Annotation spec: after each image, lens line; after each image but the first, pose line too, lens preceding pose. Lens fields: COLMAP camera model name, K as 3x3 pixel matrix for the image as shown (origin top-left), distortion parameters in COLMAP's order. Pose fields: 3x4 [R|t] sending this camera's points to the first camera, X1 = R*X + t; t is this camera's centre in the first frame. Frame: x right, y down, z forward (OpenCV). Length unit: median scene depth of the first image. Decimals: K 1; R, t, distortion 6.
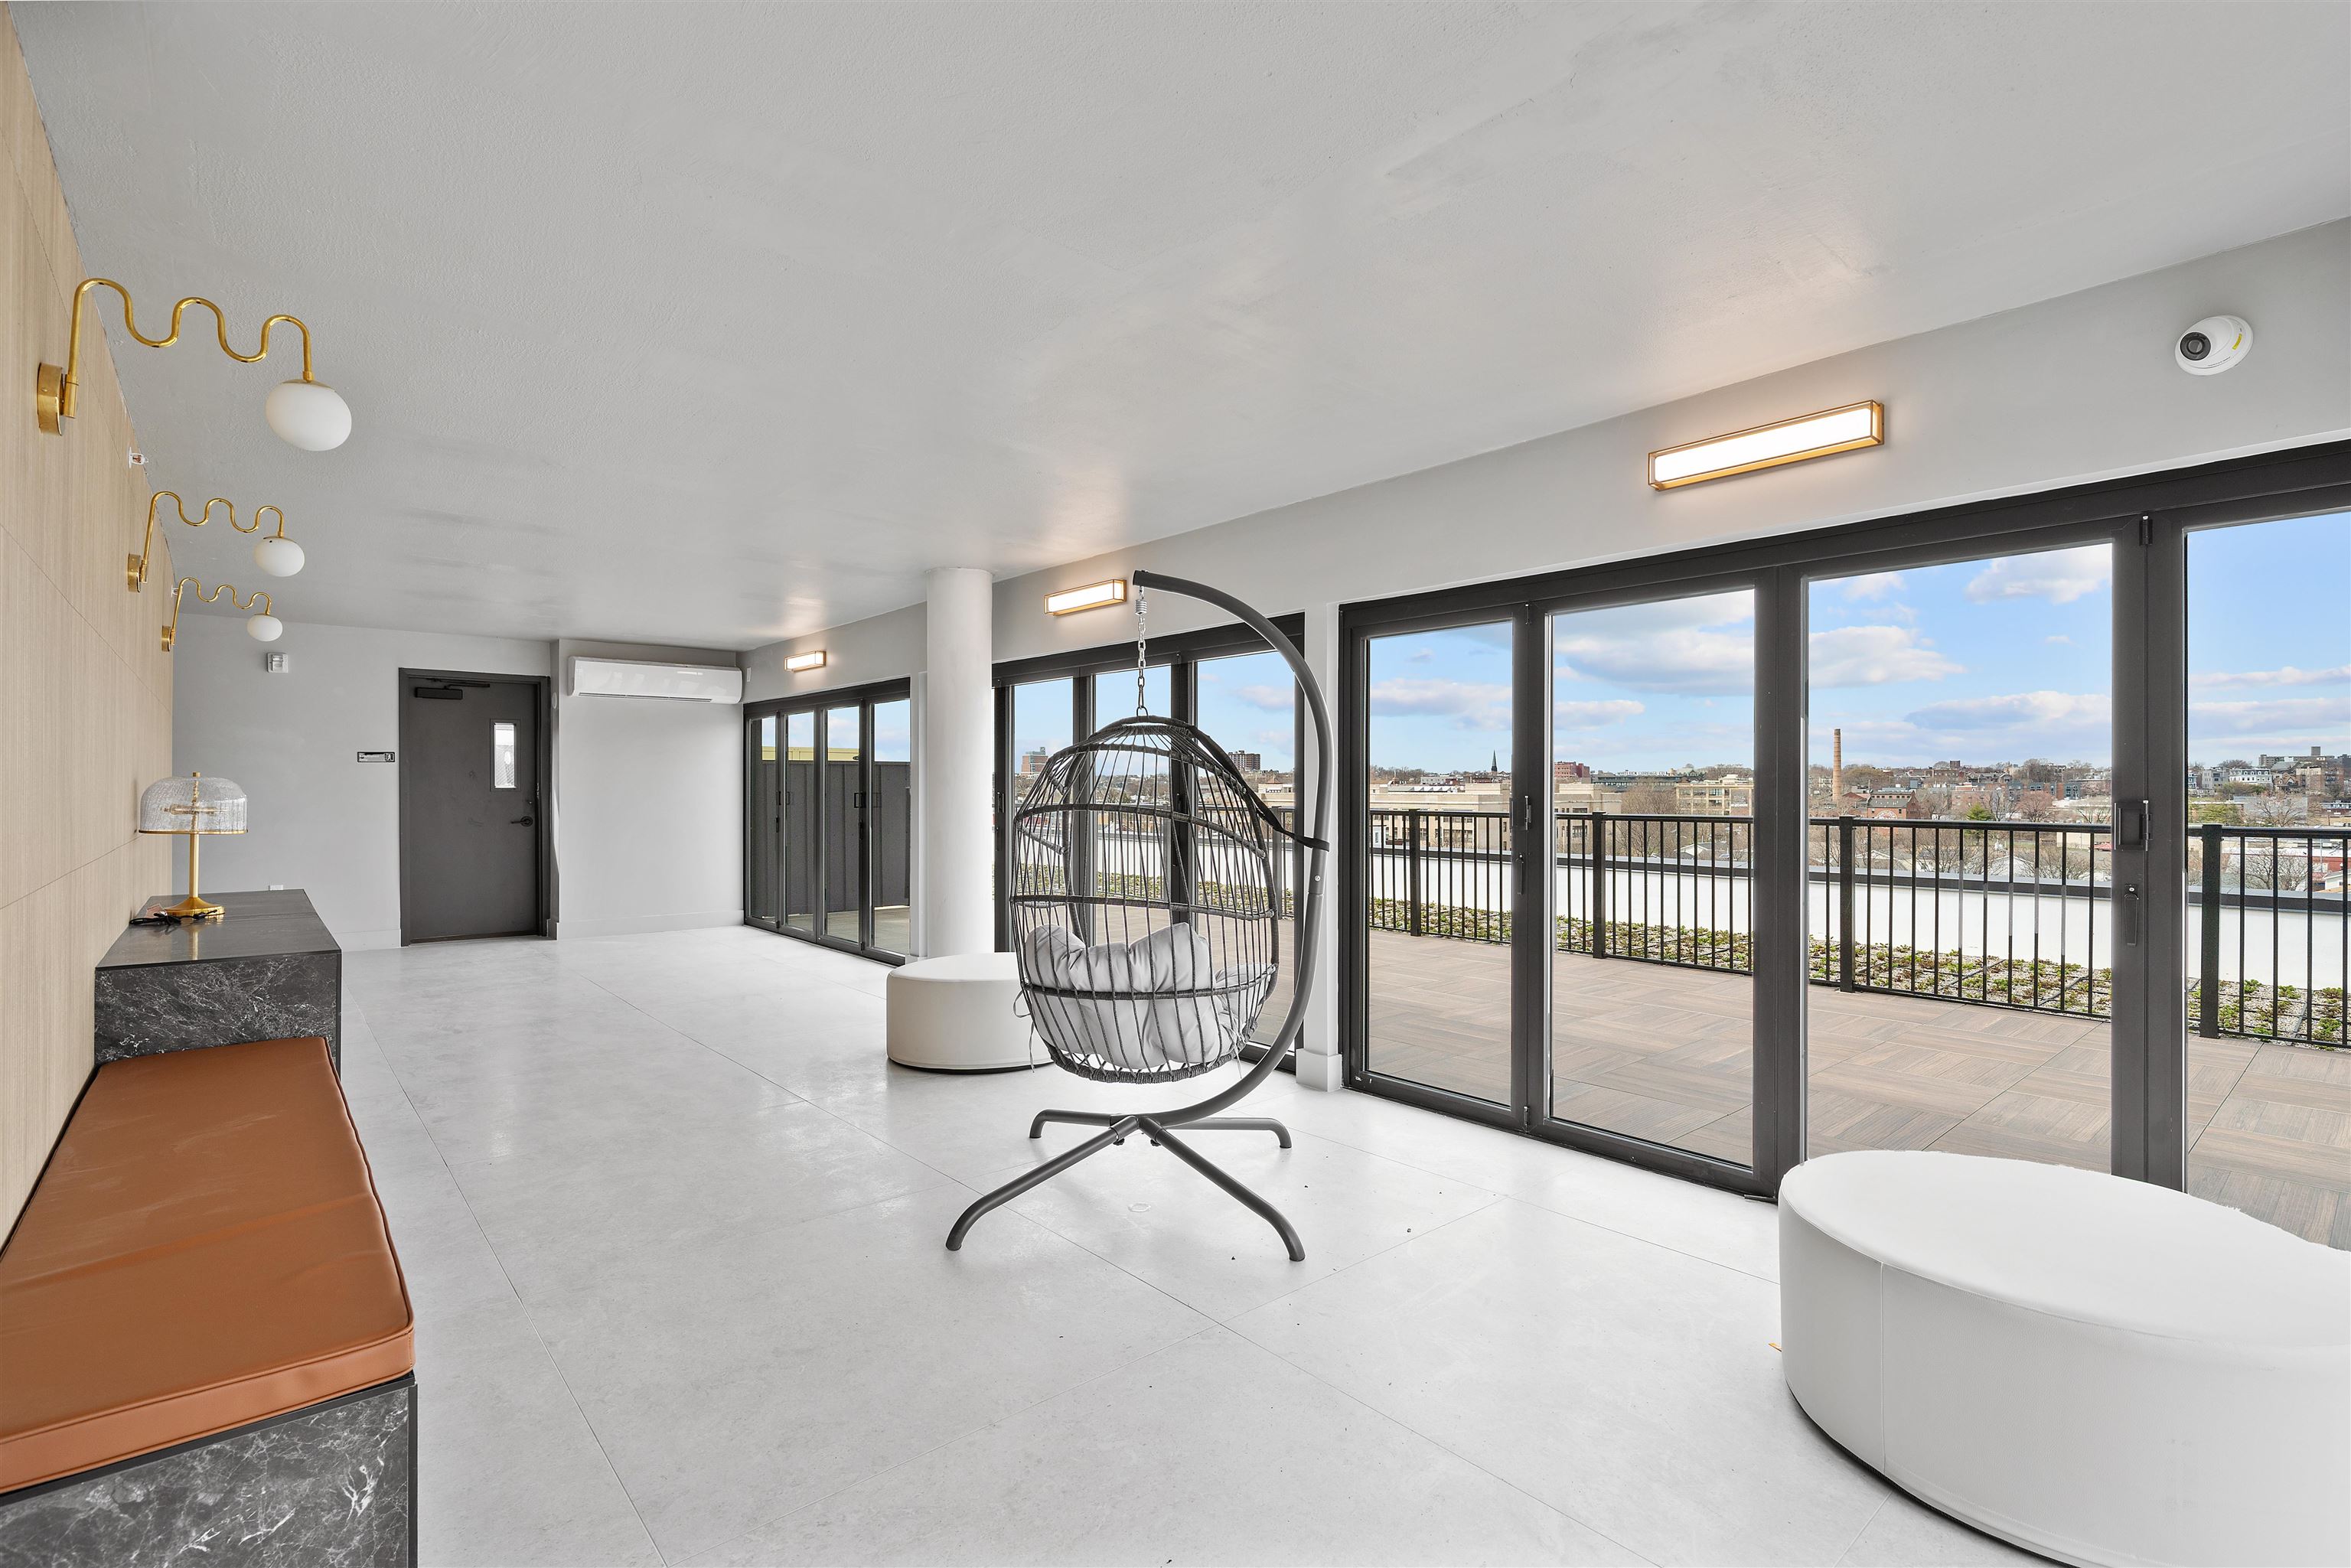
lens RADIAL K [[1110.9, 0, 1171.8], [0, 1110.9, 798.0], [0, 0, 1]] dist [-0.000877, -0.000311]
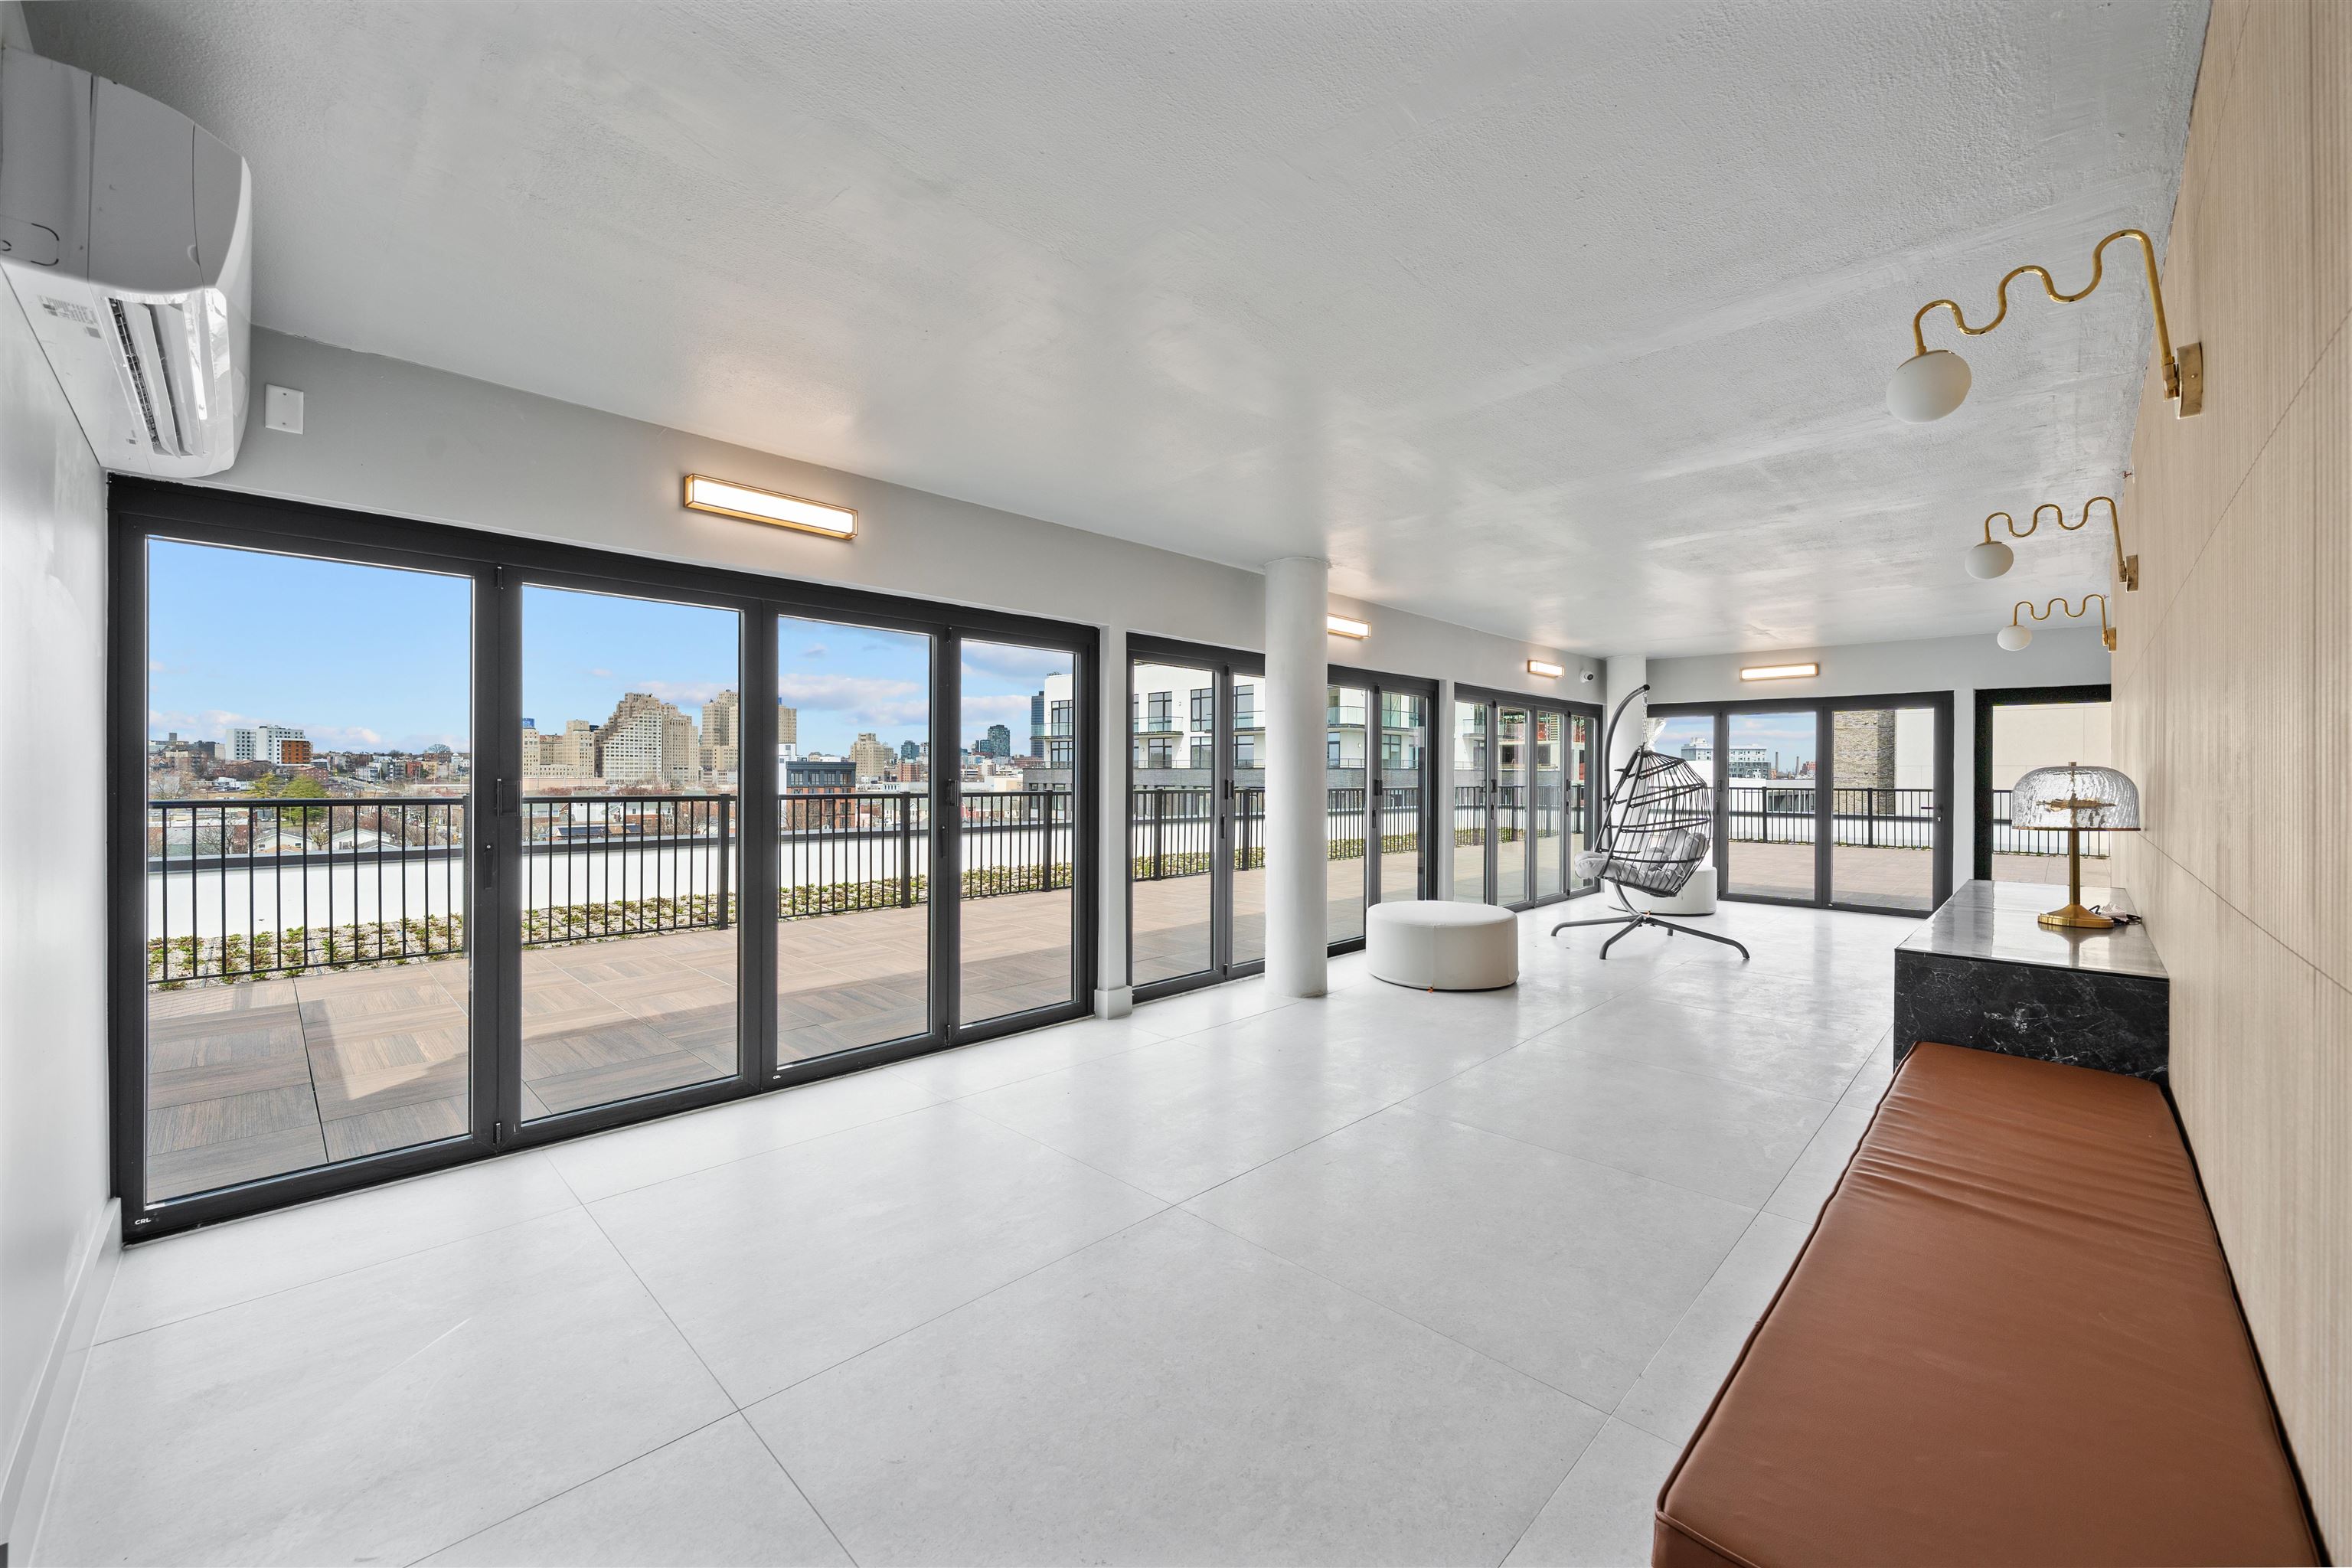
lens RADIAL K [[873.5, 0, 1176.0], [0, 873.5, 784.0], [0, 0, 1]] dist [0.001369, 0.000104]
pose [[-0.107618, -0.010684, 0.994135, -0.581684], [0.001659, 0.999939, 0.010926, -0.006811], [-0.994191, 0.002825, -0.107594, 0.718011]]
